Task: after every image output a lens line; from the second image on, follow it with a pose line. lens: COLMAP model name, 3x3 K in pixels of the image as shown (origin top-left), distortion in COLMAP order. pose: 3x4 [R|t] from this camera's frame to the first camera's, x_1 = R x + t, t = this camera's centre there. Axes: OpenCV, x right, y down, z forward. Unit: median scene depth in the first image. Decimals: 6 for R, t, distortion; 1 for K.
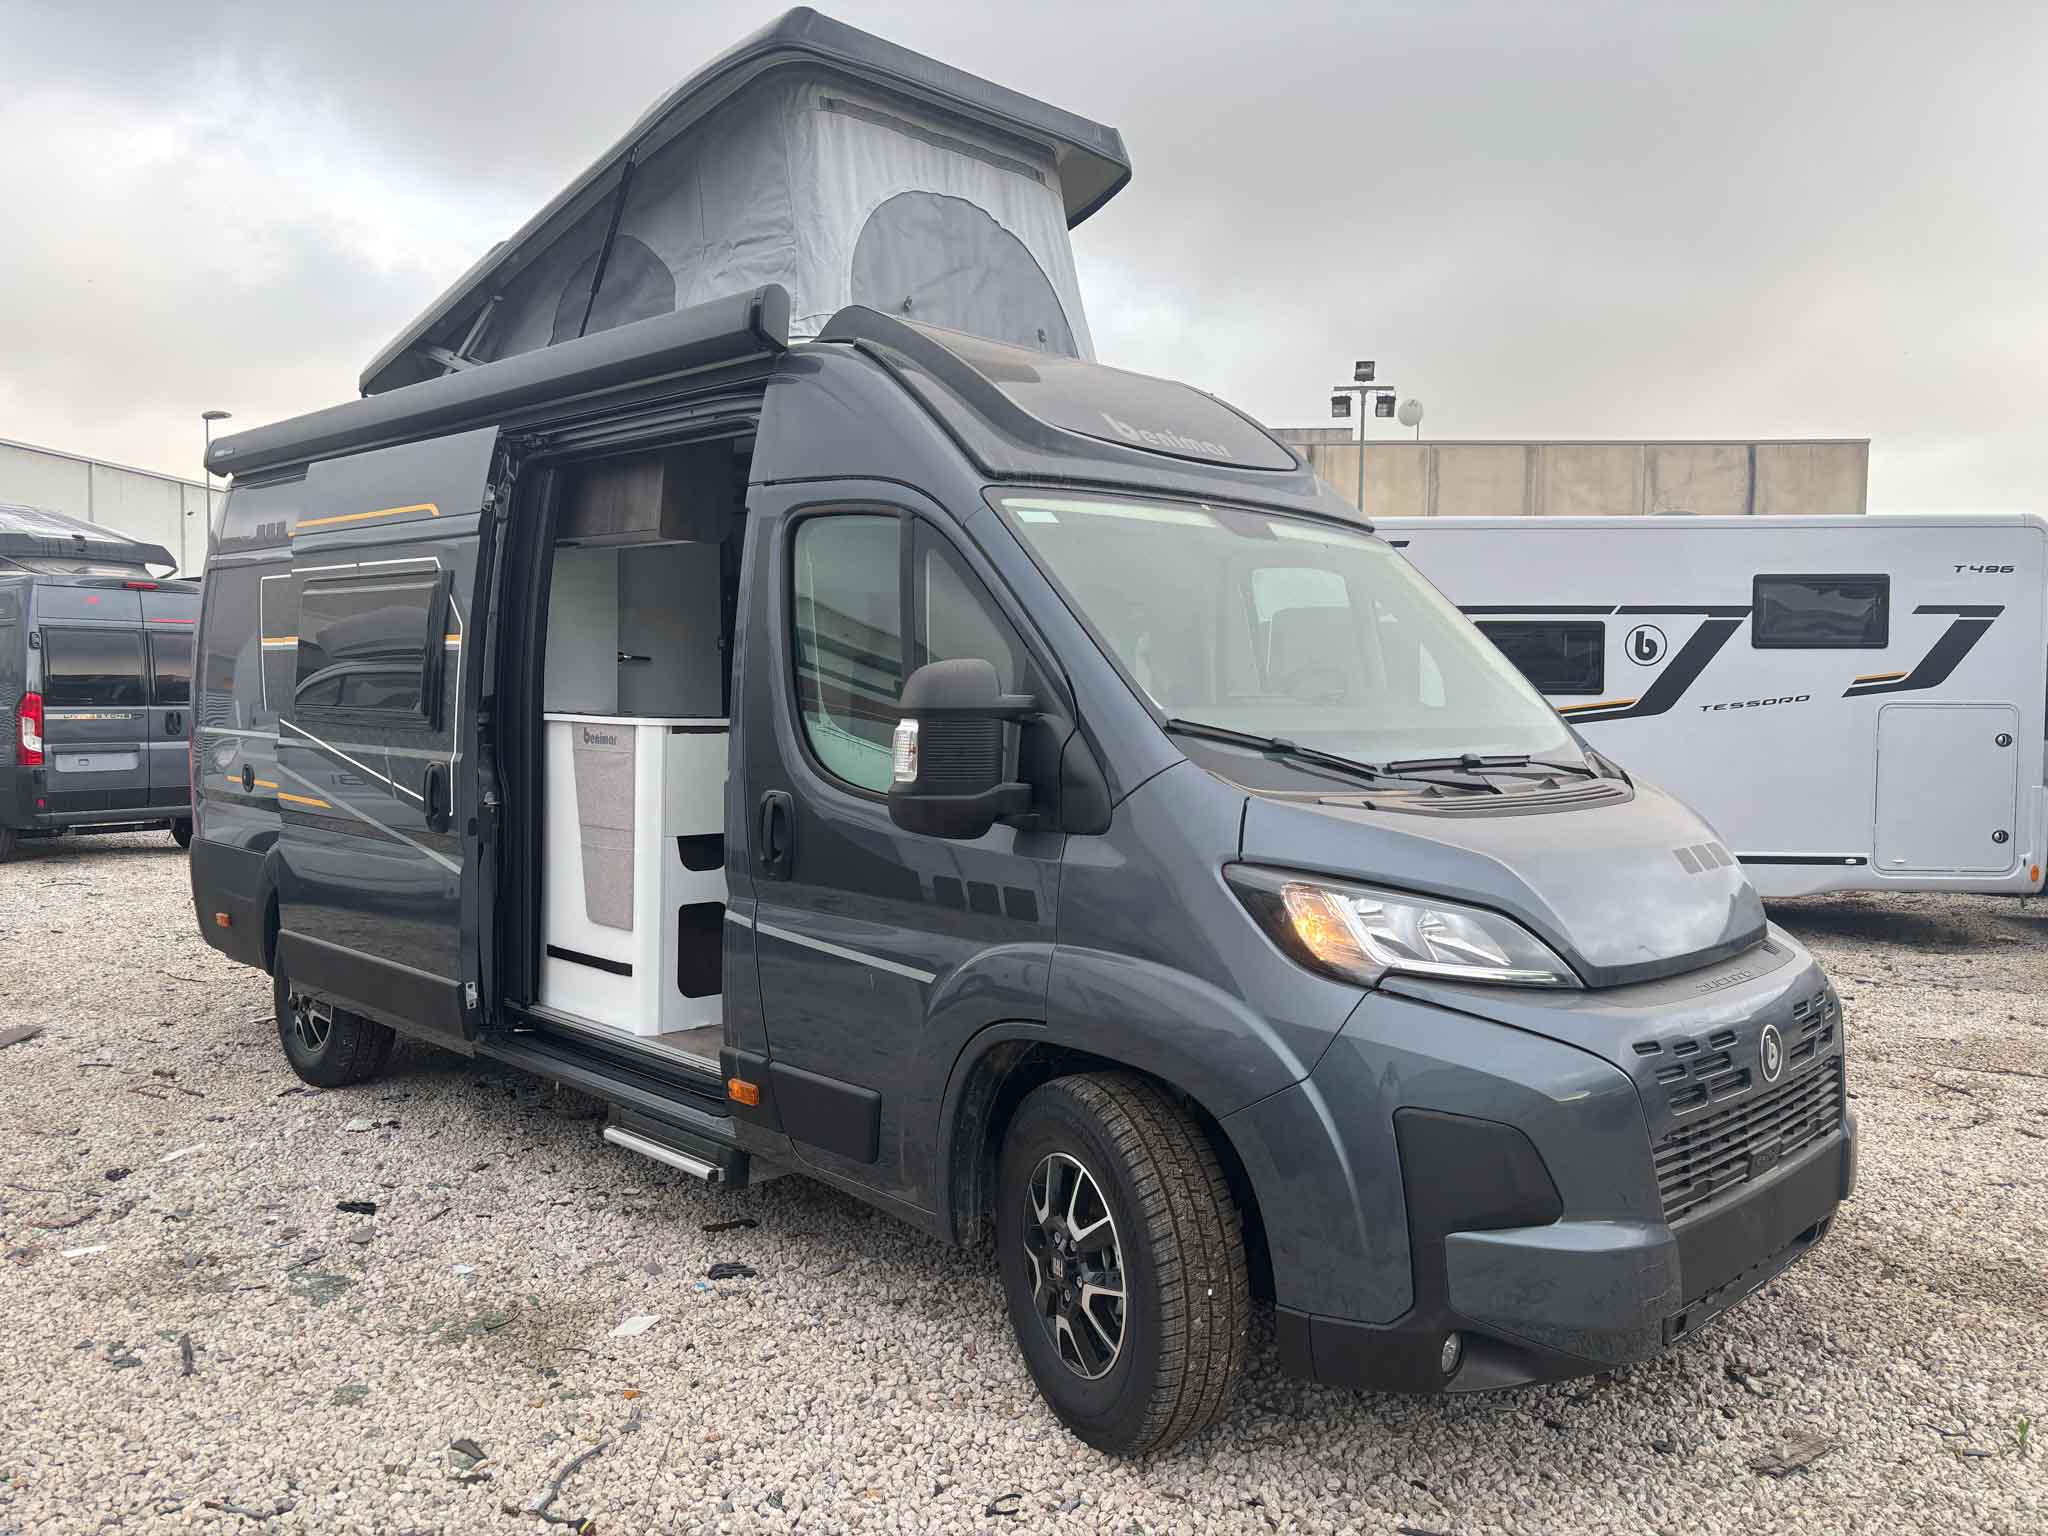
lens RADIAL K [[1582.4, 0, 1024.0], [0, 1582.4, 768.0], [0, 0, 1]] dist [0.004702, -0.000294]
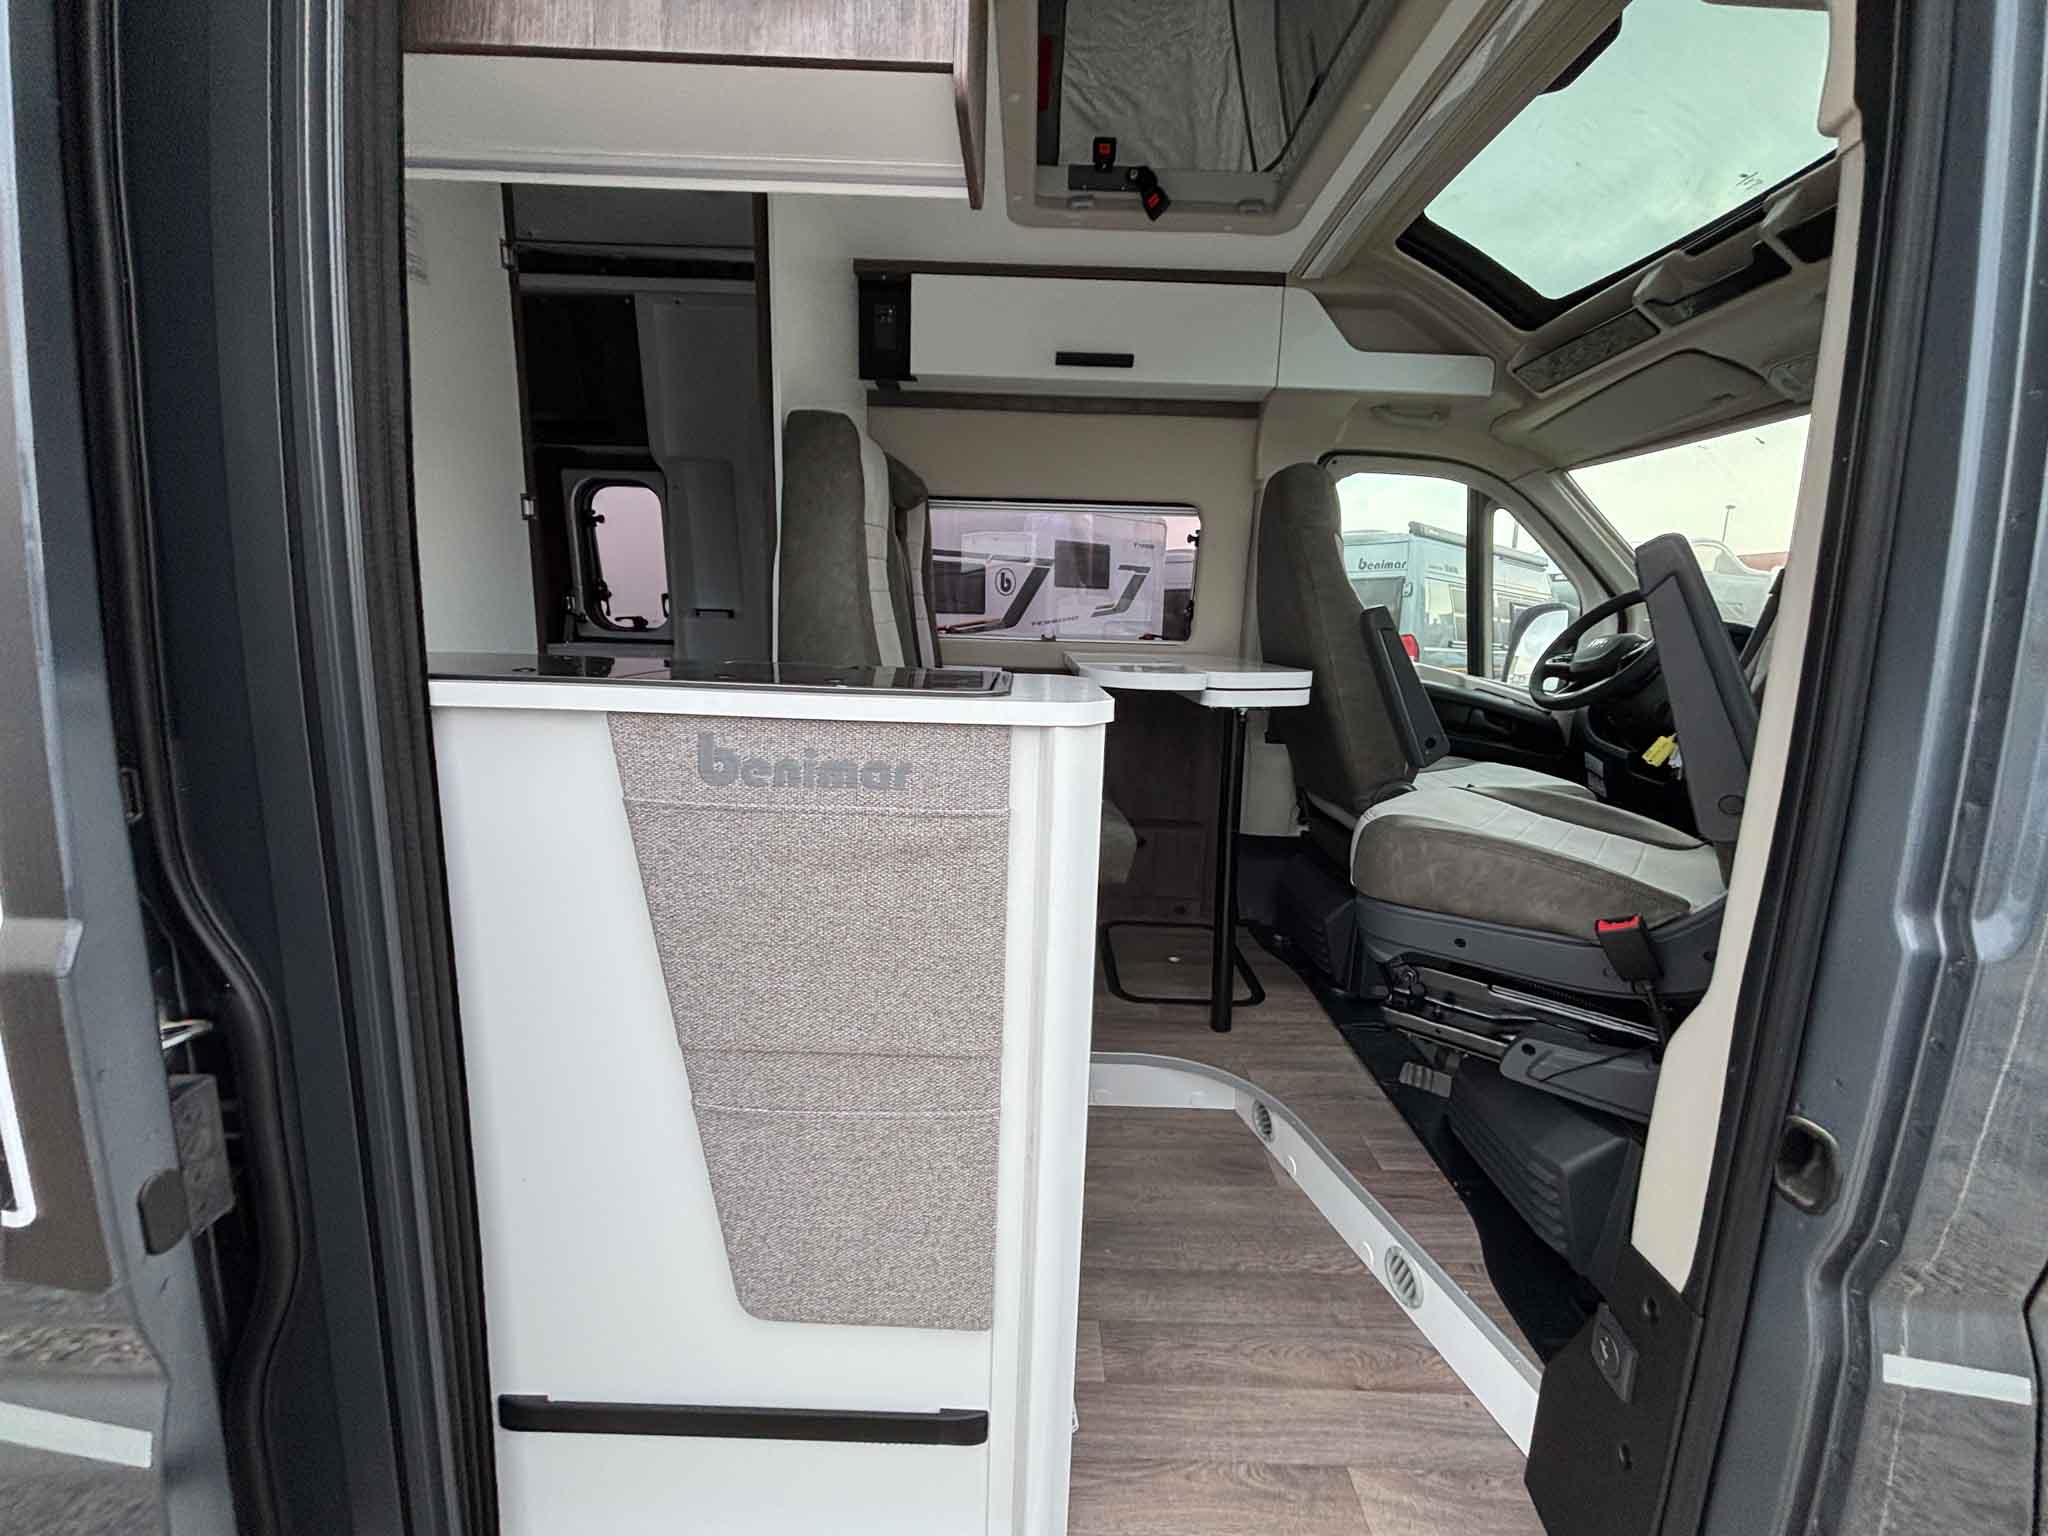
lens RADIAL K [[828.2, 0, 1024.0], [0, 828.2, 768.0], [0, 0, 1]] dist [-0.001914, -0.000316]
pose [[0.717549, -0.114955, 0.686956, -0.161891], [0.015309, 0.988651, 0.149449, -0.019528], [-0.696340, -0.096721, 0.711165, 0.406311]]
